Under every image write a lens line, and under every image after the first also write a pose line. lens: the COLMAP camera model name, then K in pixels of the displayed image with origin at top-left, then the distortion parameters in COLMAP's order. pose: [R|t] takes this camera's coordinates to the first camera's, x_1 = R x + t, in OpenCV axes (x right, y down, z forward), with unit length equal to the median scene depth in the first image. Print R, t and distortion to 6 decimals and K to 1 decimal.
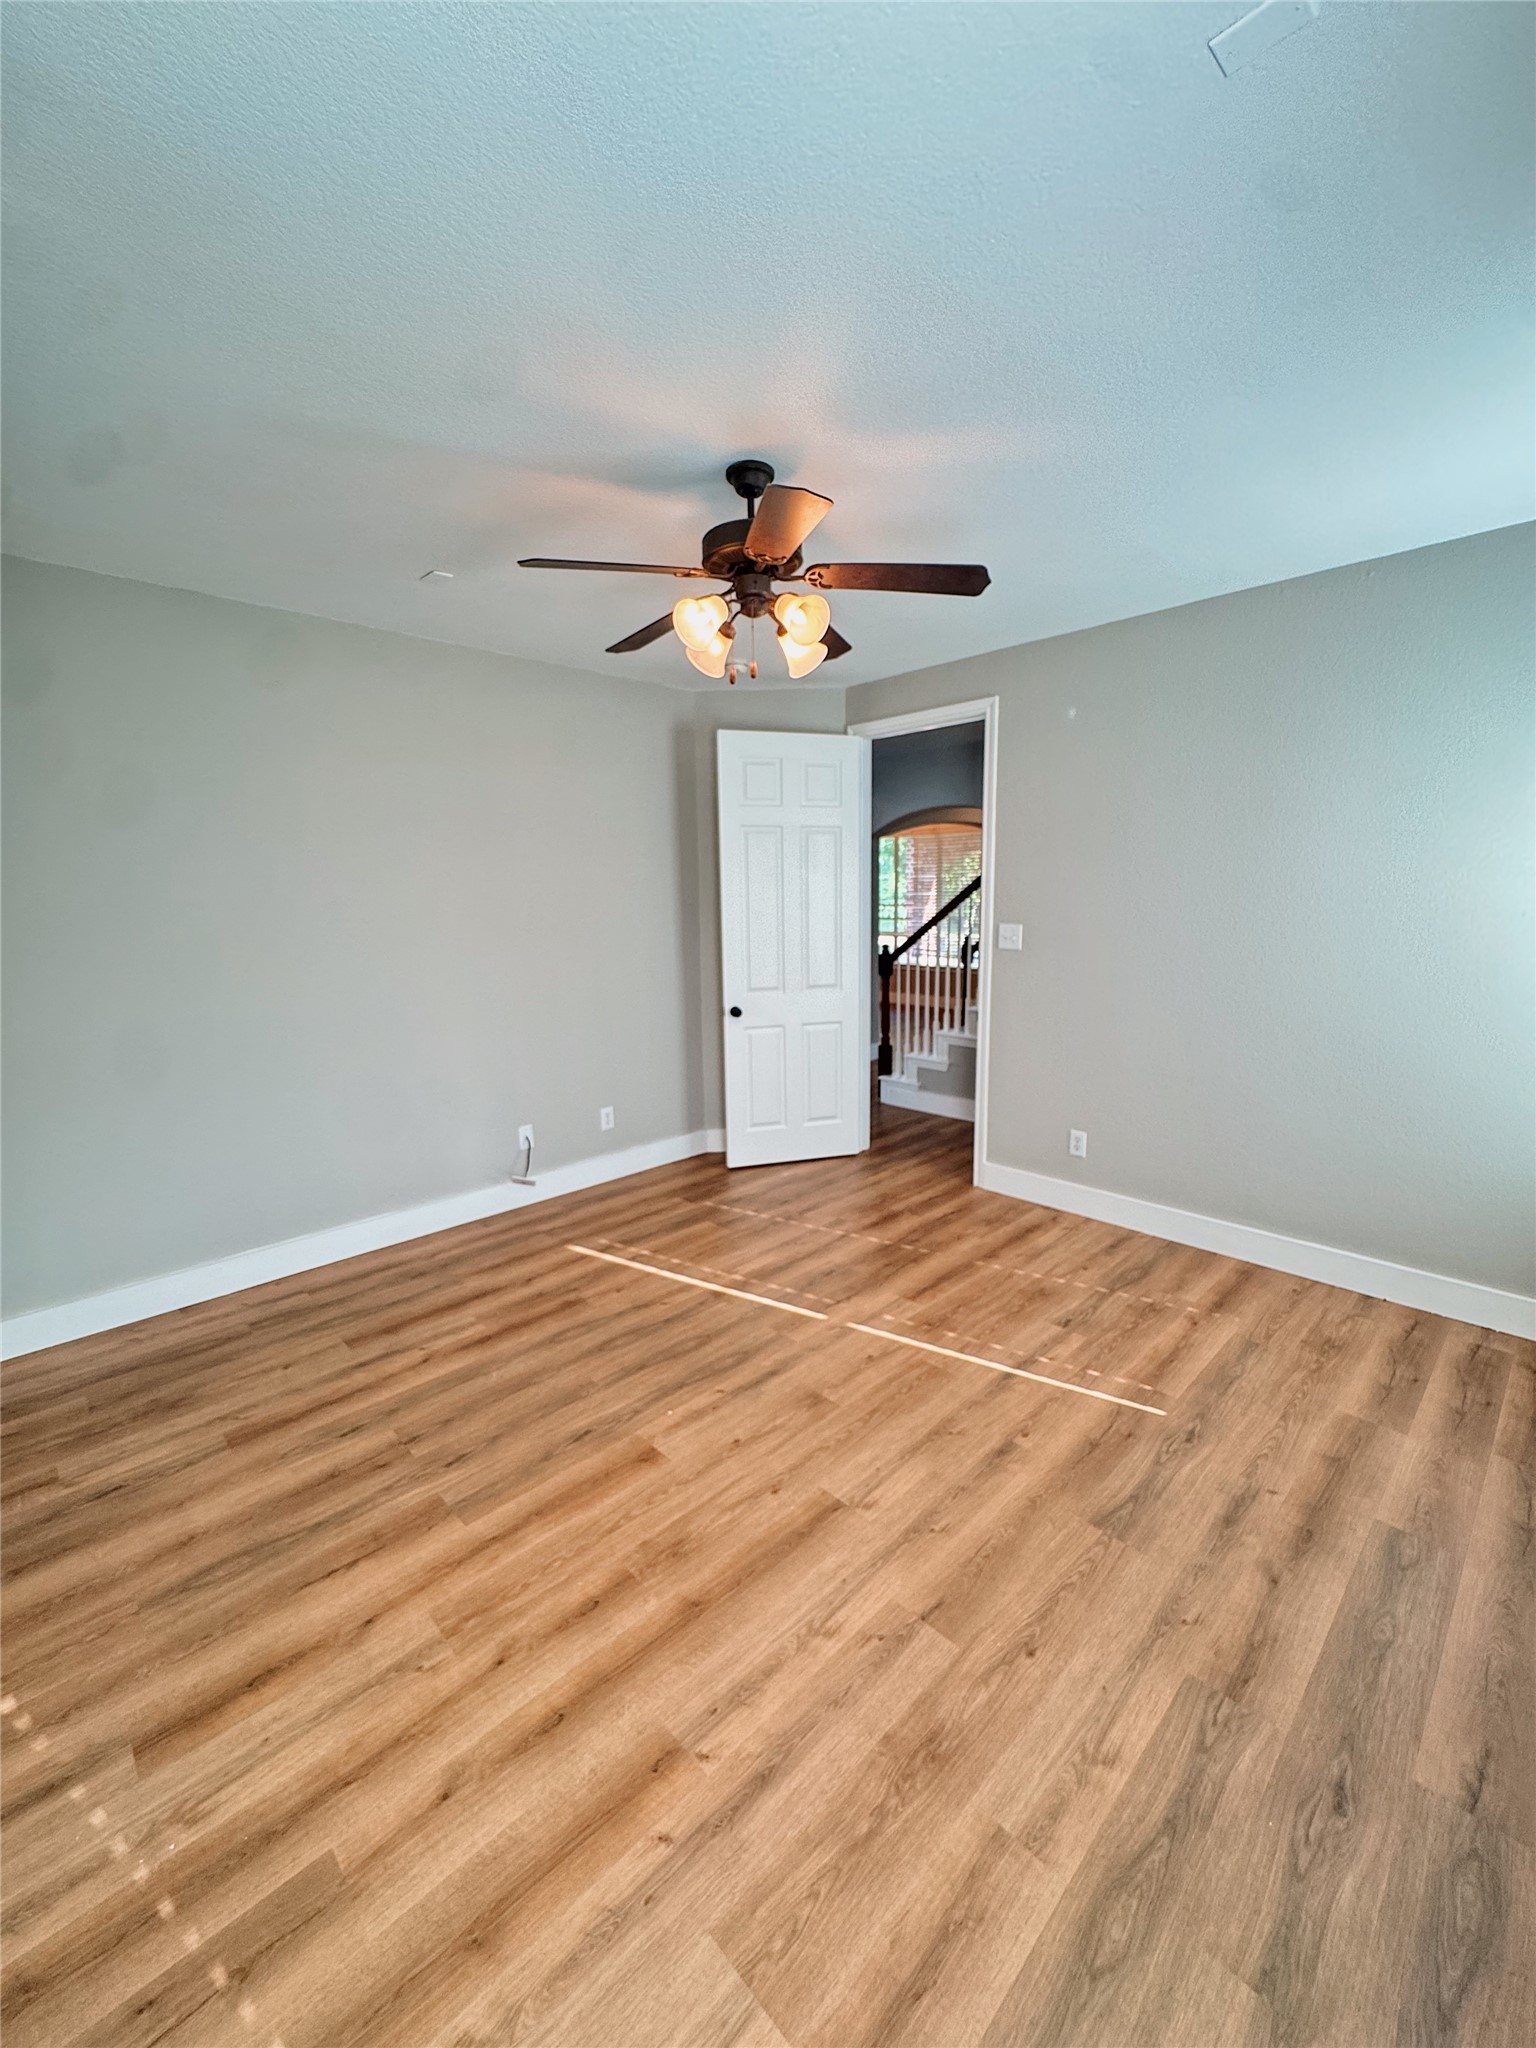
lens RADIAL K [[831.4, 0, 754.0], [0, 831.4, 1016.8], [0, 0, 1]] dist [-0.008906, 0.001421]
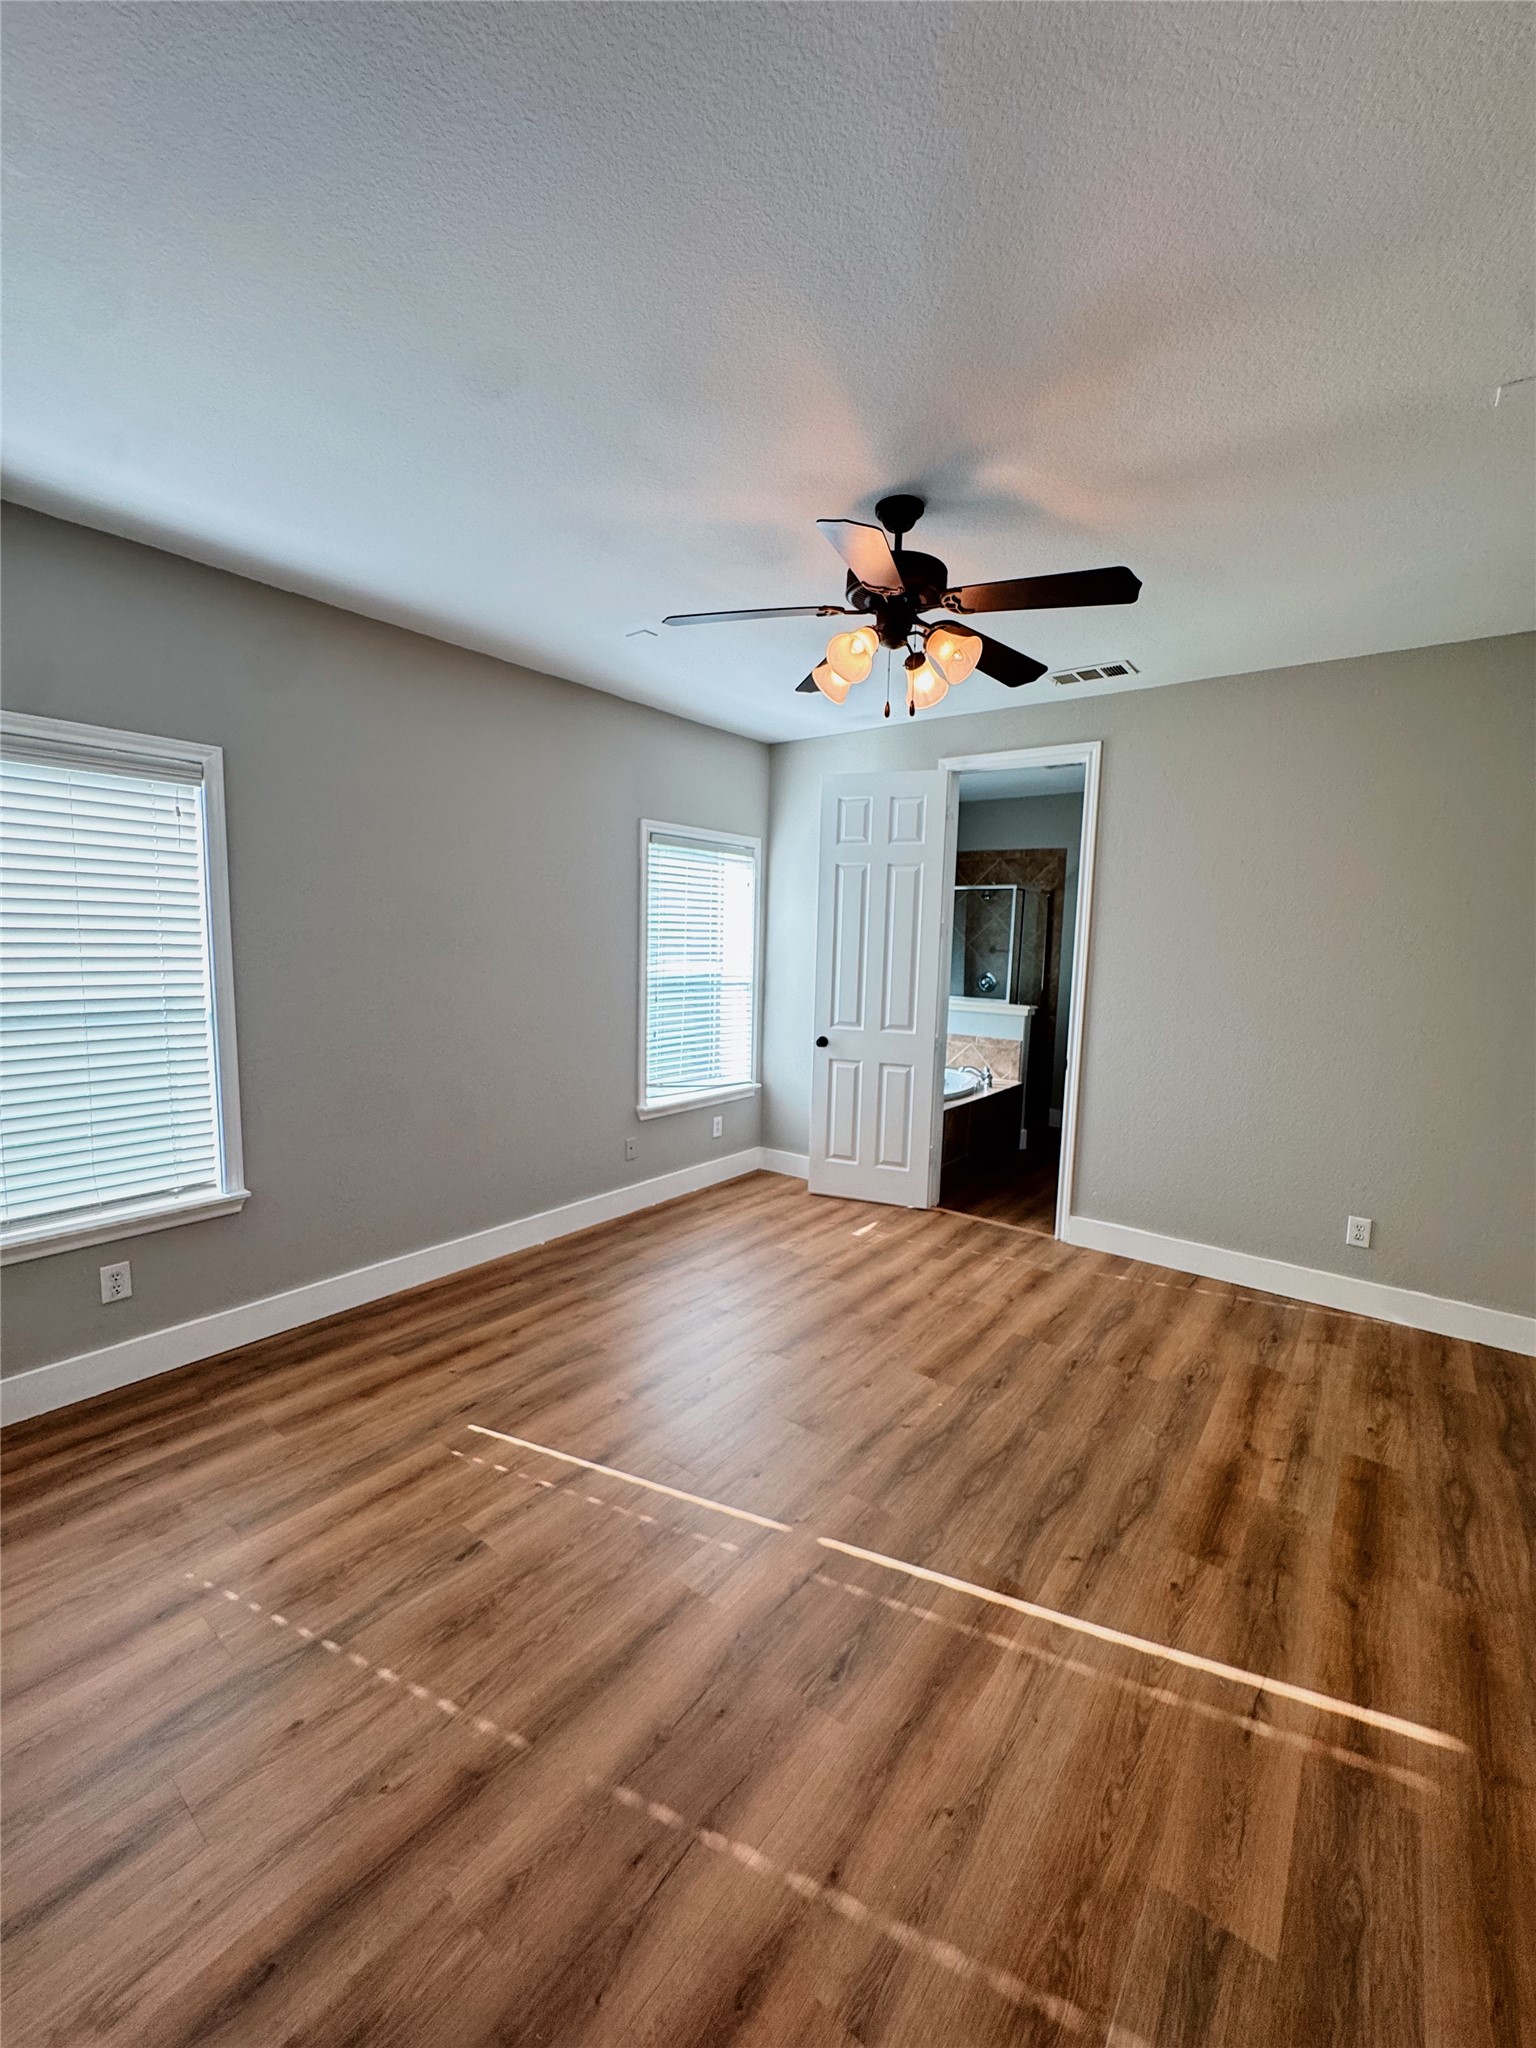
lens RADIAL K [[831.4, 0, 765.3], [0, 831.4, 1027.1], [0, 0, 1]] dist [-0.008906, 0.001421]
pose [[-0.988231, 0.008396, -0.152740, 0.283271], [-0.031981, 0.965087, 0.259970, -0.267616], [0.149590, 0.261795, -0.953460, 1.871336]]
